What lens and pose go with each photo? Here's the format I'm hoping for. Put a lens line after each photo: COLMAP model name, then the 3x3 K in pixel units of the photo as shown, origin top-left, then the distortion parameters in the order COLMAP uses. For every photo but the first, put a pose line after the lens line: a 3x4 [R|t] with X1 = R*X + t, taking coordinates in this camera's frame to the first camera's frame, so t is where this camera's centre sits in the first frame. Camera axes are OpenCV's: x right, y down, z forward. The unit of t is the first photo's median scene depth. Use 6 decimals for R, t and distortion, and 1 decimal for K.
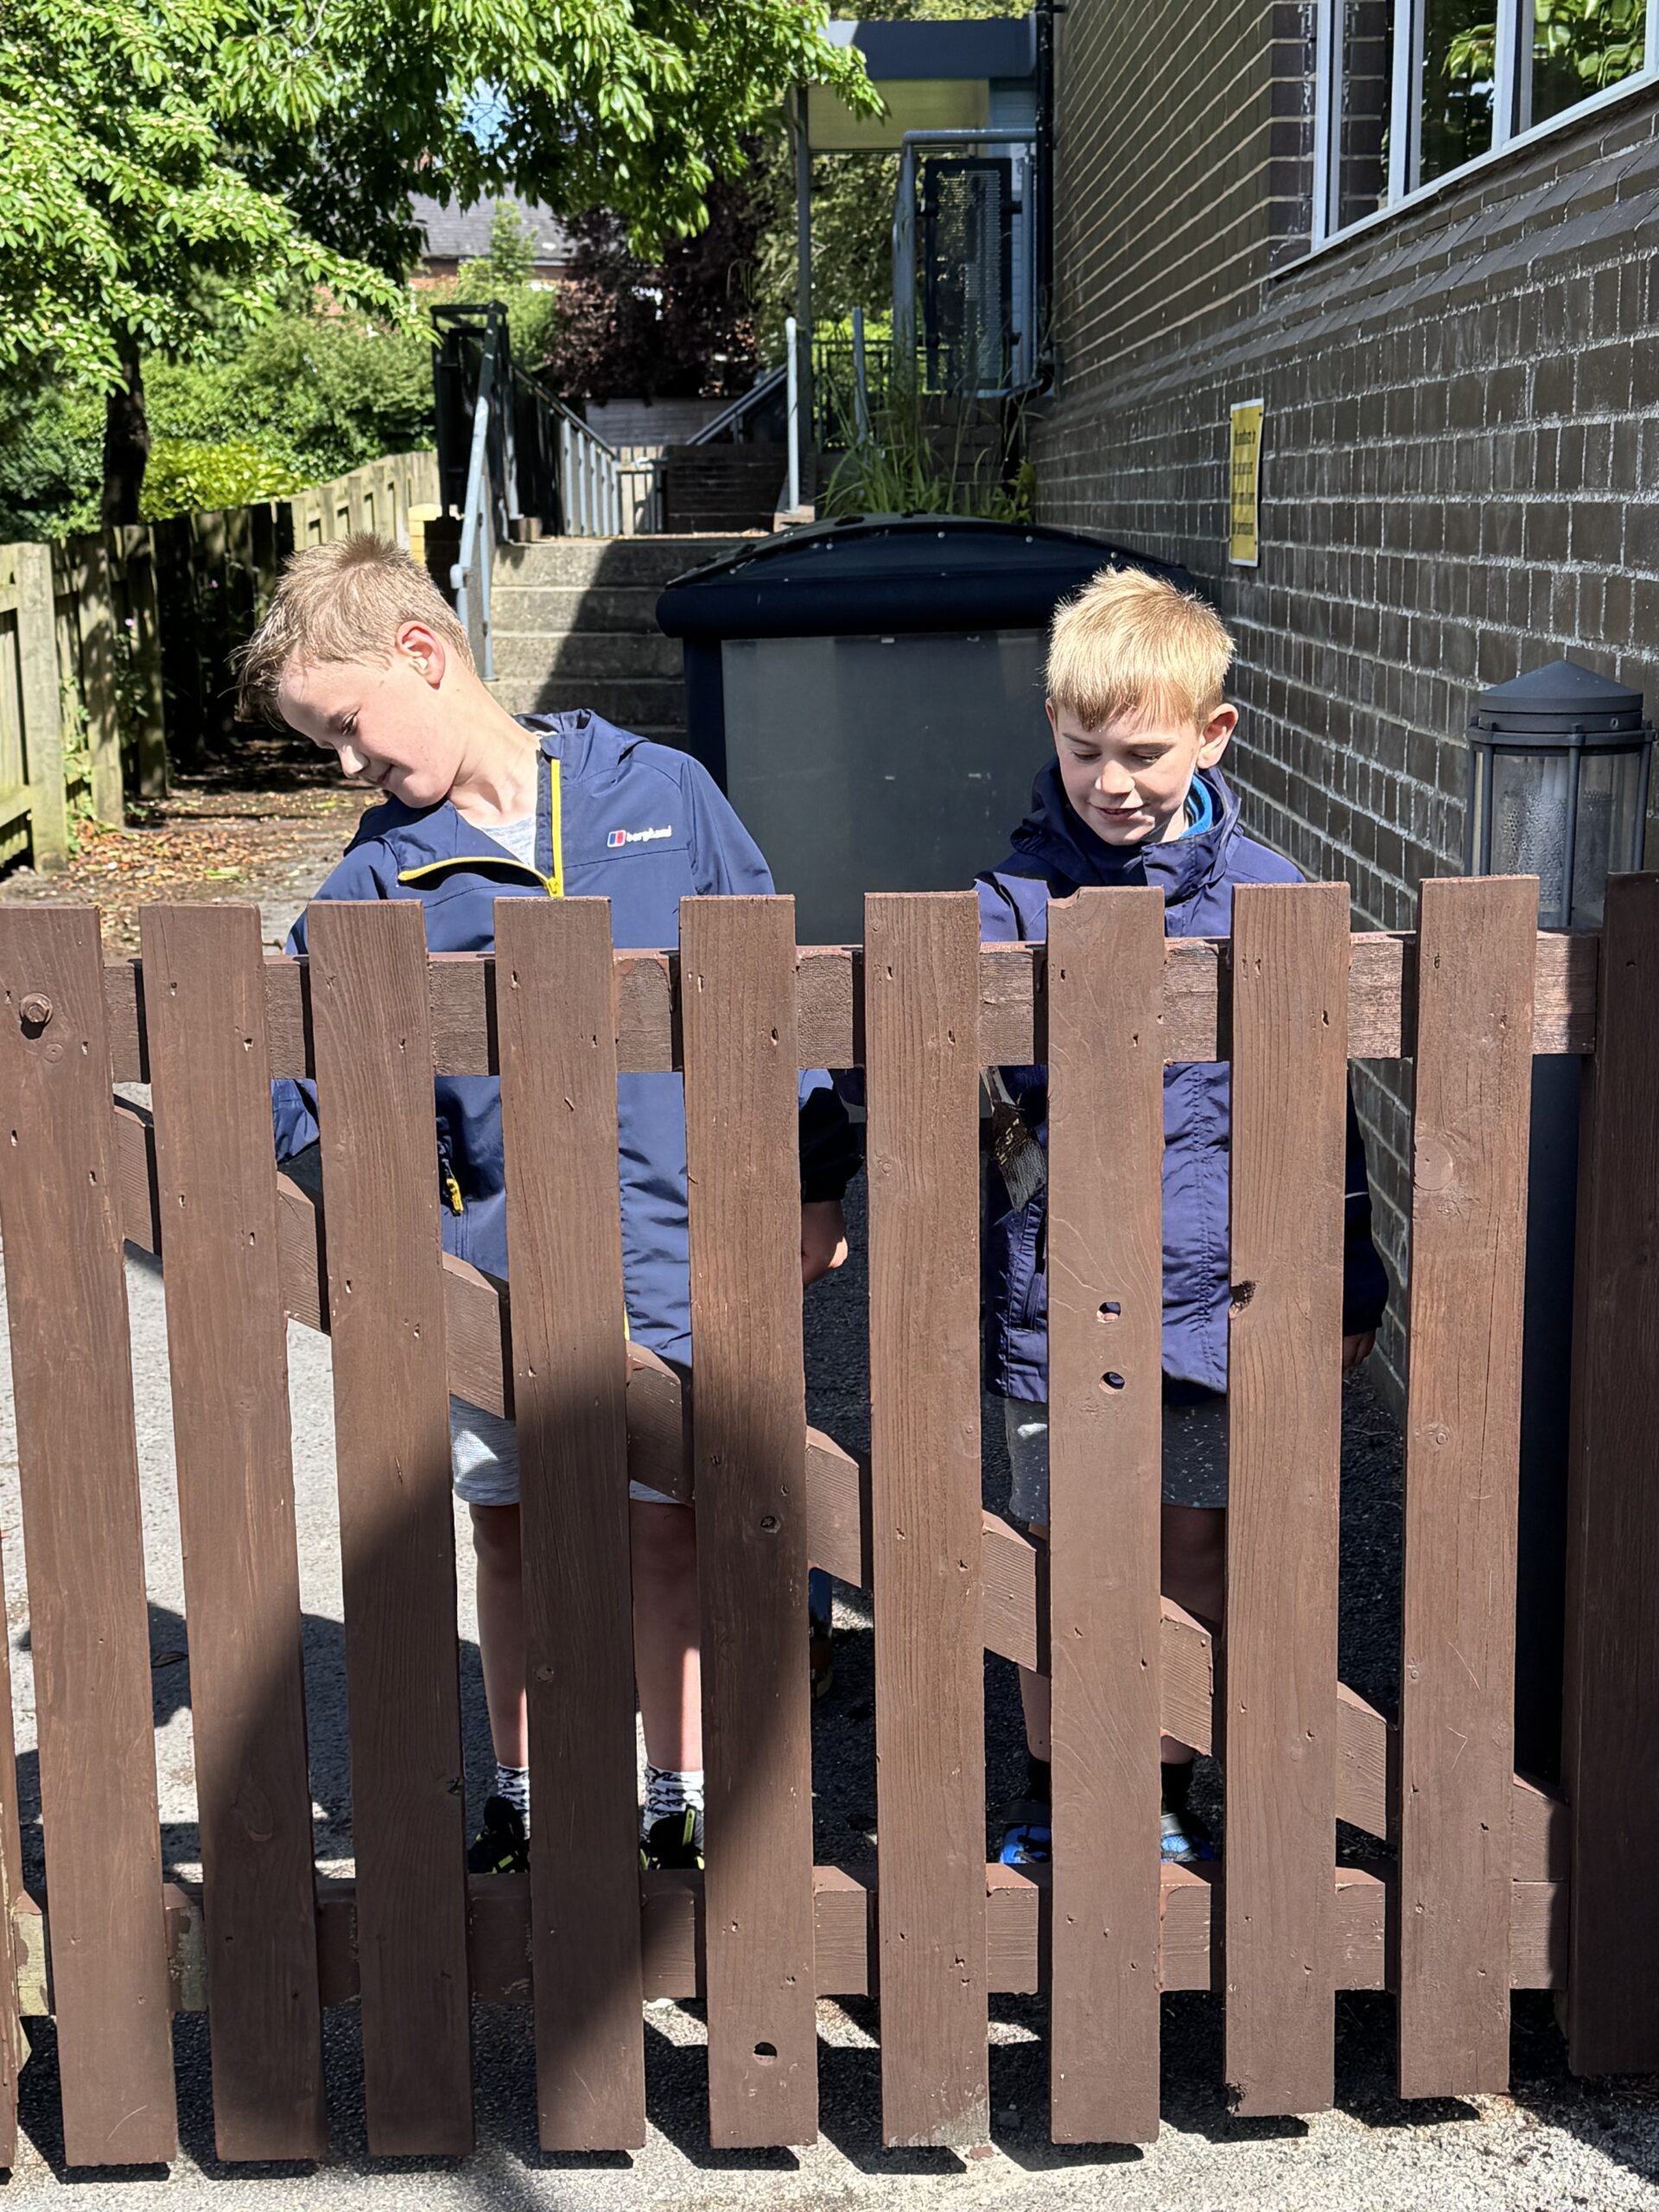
lens RADIAL K [[2968.3, 0, 826.6], [0, 2968.3, 1107.3], [0, 0, 1]] dist [0.027372, 0.000000]
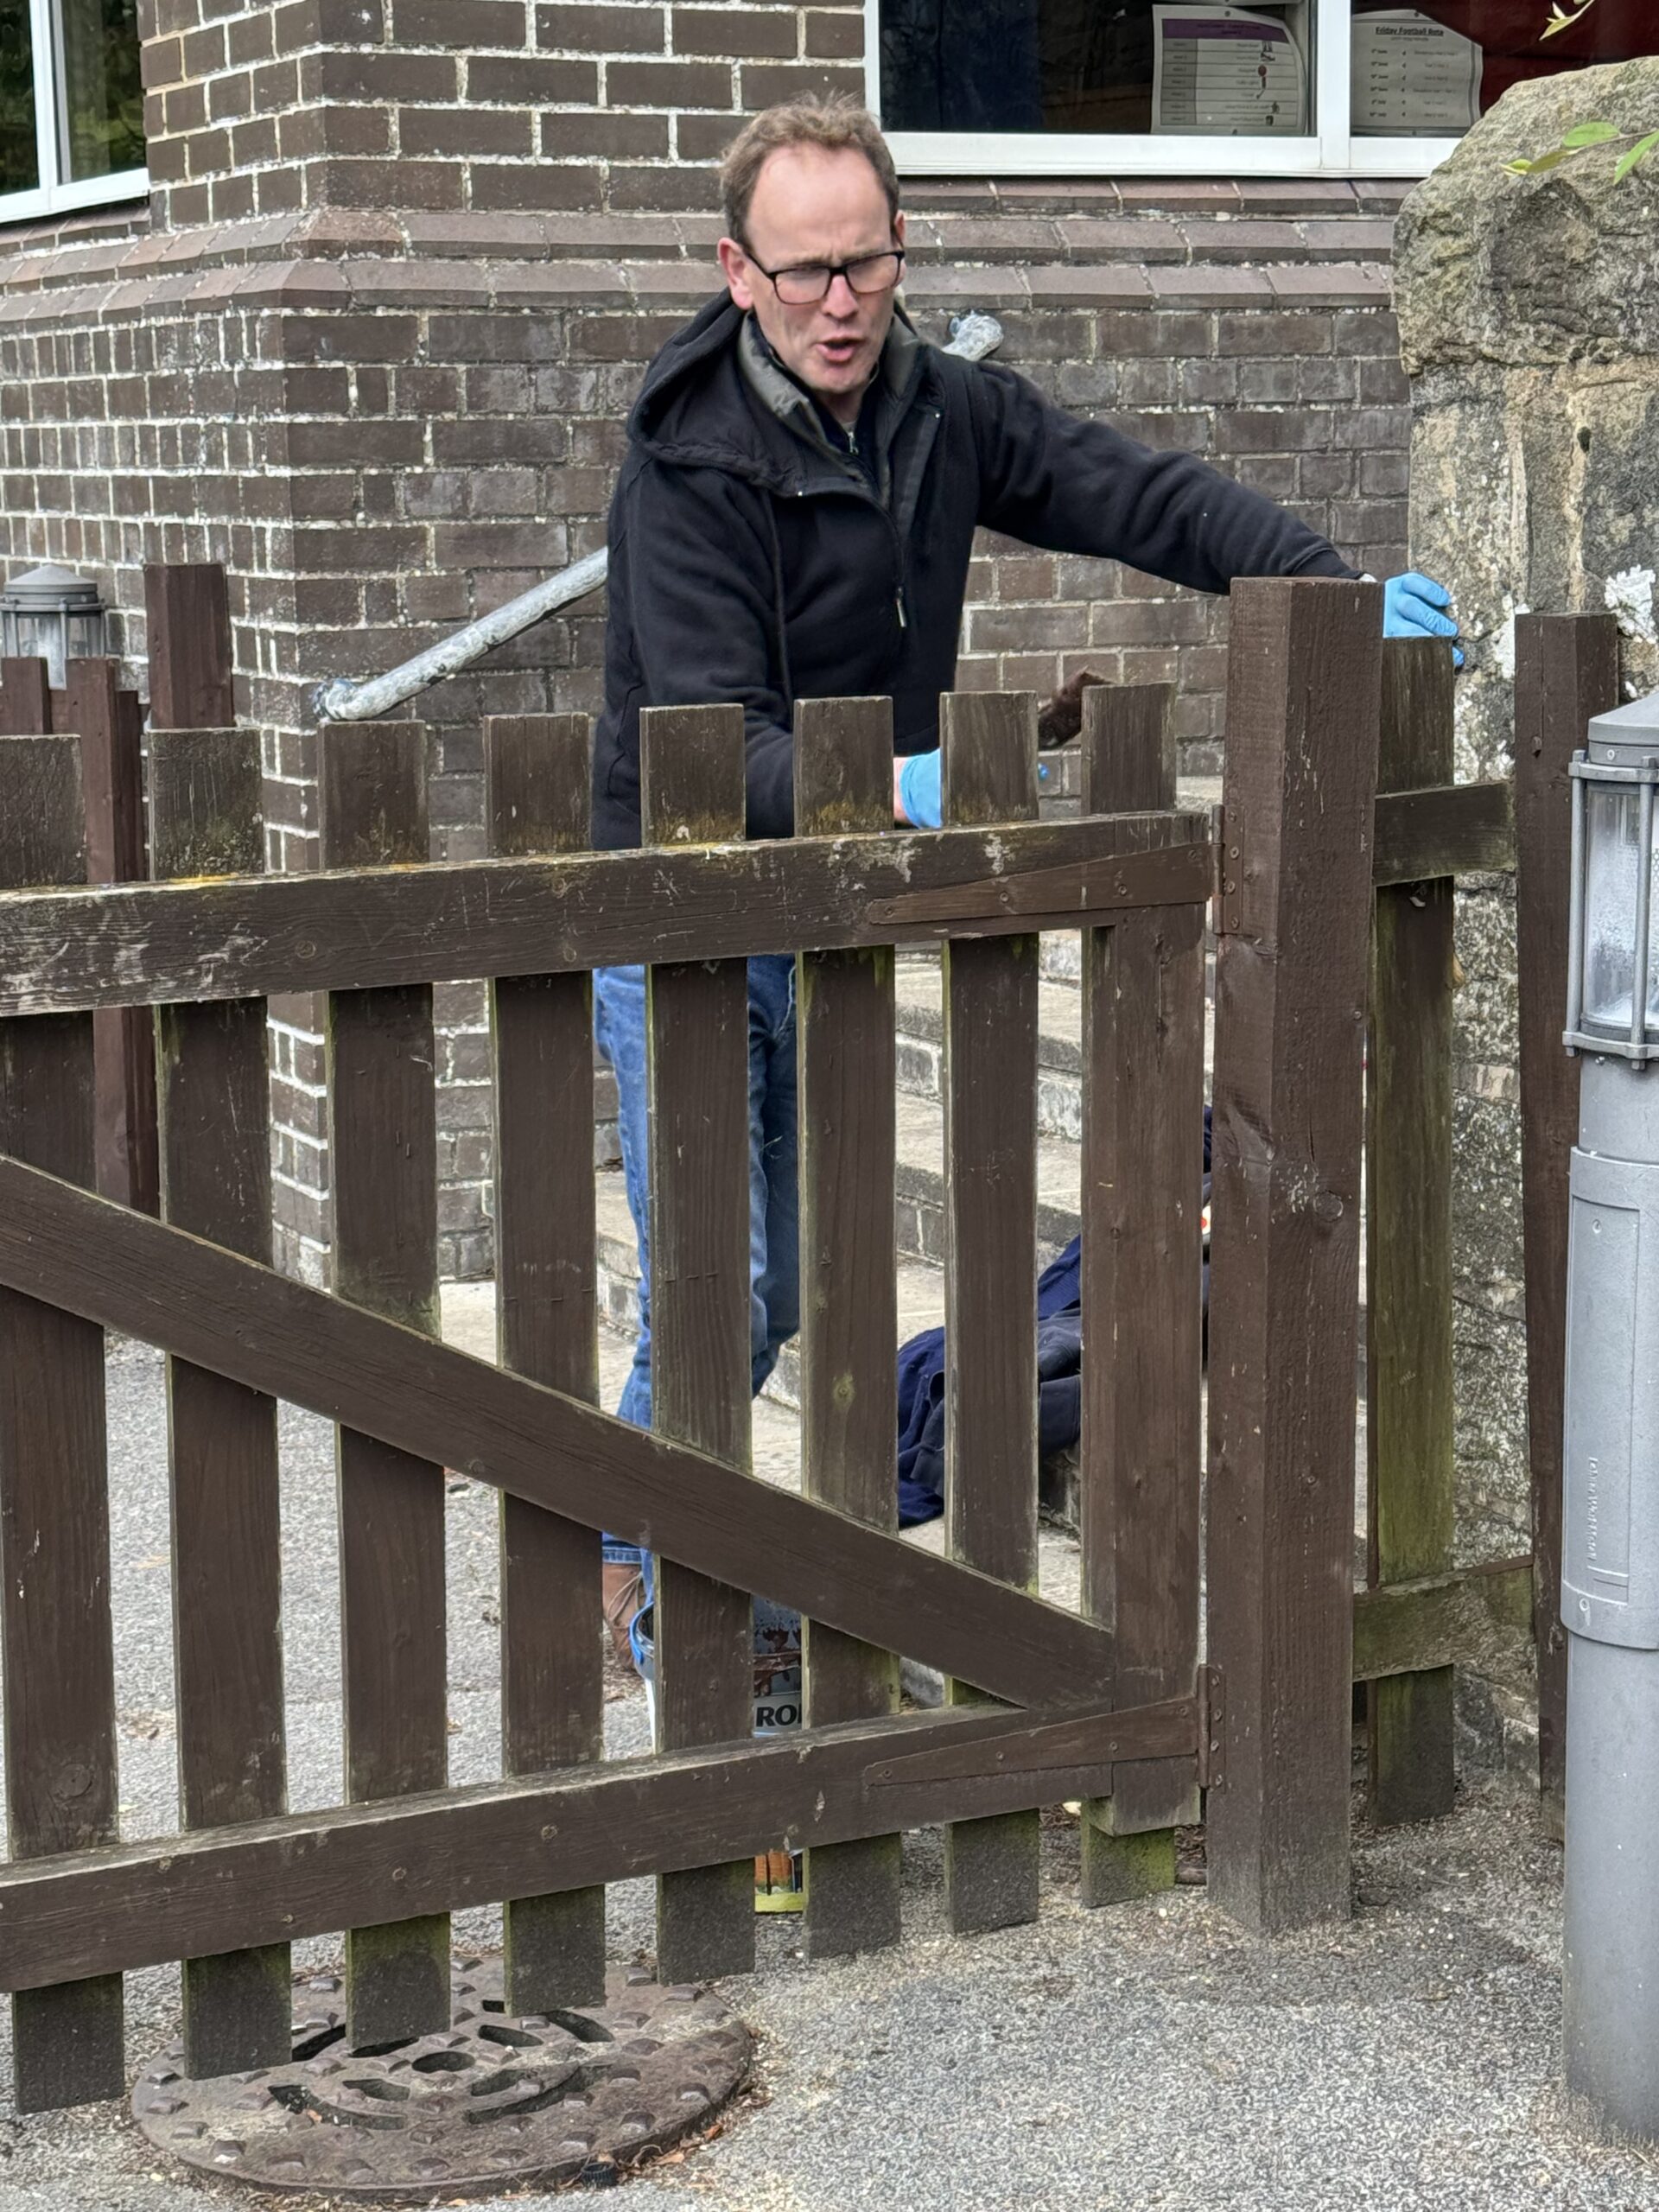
lens RADIAL K [[4276.0, 0, 829.4], [0, 4276.0, 1108.6], [0, 0, 1]] dist [0.411547, 0.000000]
pose [[0.895214, -0.065472, 0.440801, -0.441099], [0.091782, 0.995030, -0.038608, 0.276594], [-0.436083, 0.075020, 0.896774, -1.320026]]
